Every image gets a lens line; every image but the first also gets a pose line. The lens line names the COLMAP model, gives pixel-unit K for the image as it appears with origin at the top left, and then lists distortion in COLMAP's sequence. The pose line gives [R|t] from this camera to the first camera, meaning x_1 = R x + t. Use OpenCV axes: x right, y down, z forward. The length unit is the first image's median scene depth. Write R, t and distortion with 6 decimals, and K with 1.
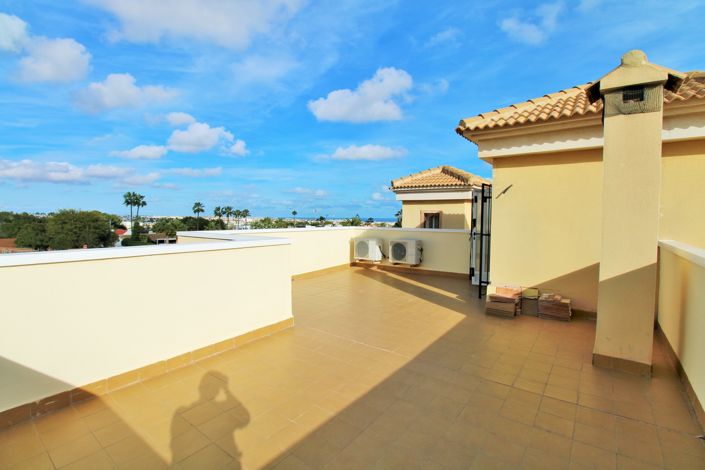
lens RADIAL K [[332.7, 0, 358.7], [0, 332.7, 242.0], [0, 0, 1]] dist [-0.010392, -0.008121]
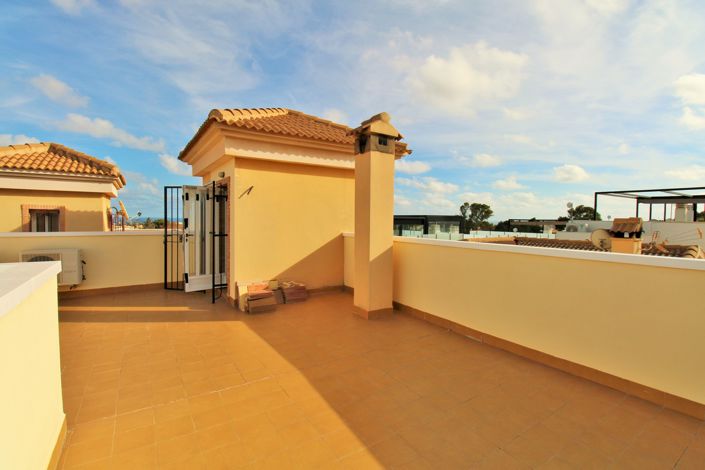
lens RADIAL K [[332.7, 0, 353.2], [0, 332.7, 237.2], [0, 0, 1]] dist [-0.010392, -0.008121]
pose [[0.332063, -0.055162, 0.941643, -0.347255], [0.061890, 0.997412, 0.036604, -0.024055], [-0.941225, 0.046123, 0.334617, 0.287767]]
